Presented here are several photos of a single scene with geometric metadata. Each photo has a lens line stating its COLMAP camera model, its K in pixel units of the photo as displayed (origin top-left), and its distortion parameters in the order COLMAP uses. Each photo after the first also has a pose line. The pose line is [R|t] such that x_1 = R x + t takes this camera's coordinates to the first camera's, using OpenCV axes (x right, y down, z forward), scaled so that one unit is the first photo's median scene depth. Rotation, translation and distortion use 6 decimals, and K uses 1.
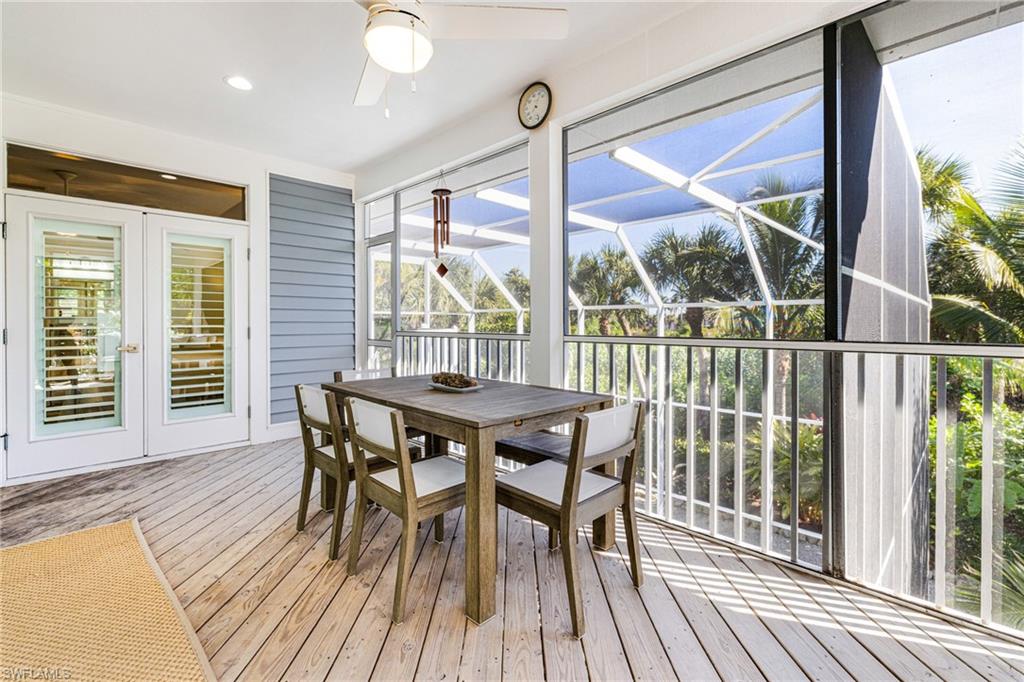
lens RADIAL K [[462.2, 0, 508.8], [0, 462.2, 303.9], [0, 0, 1]] dist [0.001012, 0.000000]
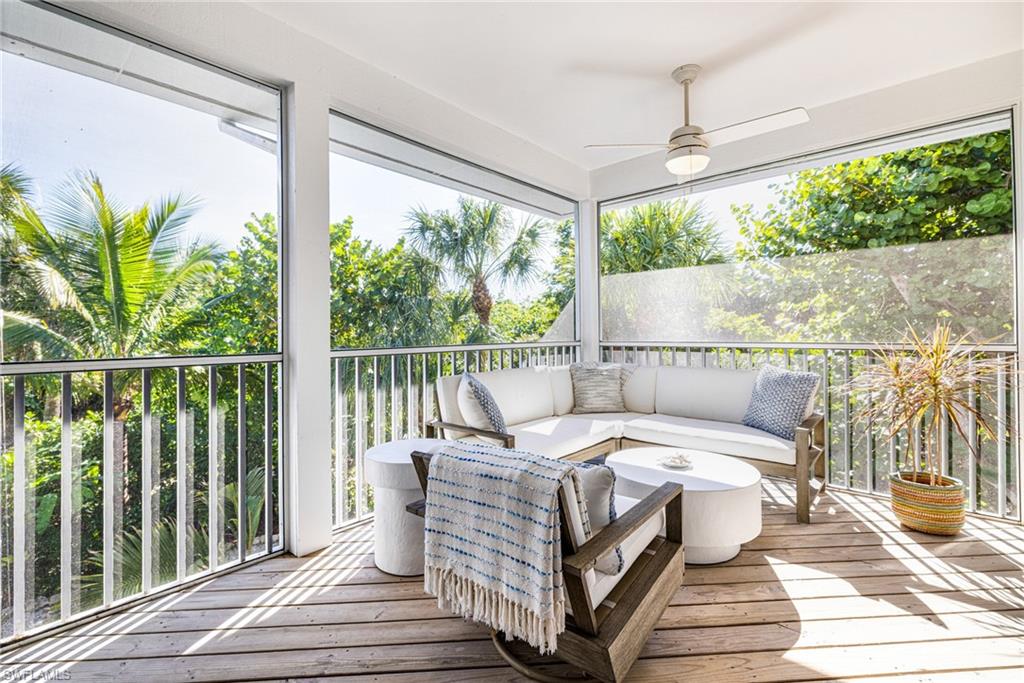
lens RADIAL K [[447.8, 0, 515.7], [0, 447.8, 344.6], [0, 0, 1]] dist [-0.001886, -0.000380]
pose [[-0.069907, -0.022734, 0.997294, -0.155709], [-0.028421, 0.999380, 0.020789, 0.000495], [-0.997149, -0.026891, -0.070510, 0.143212]]
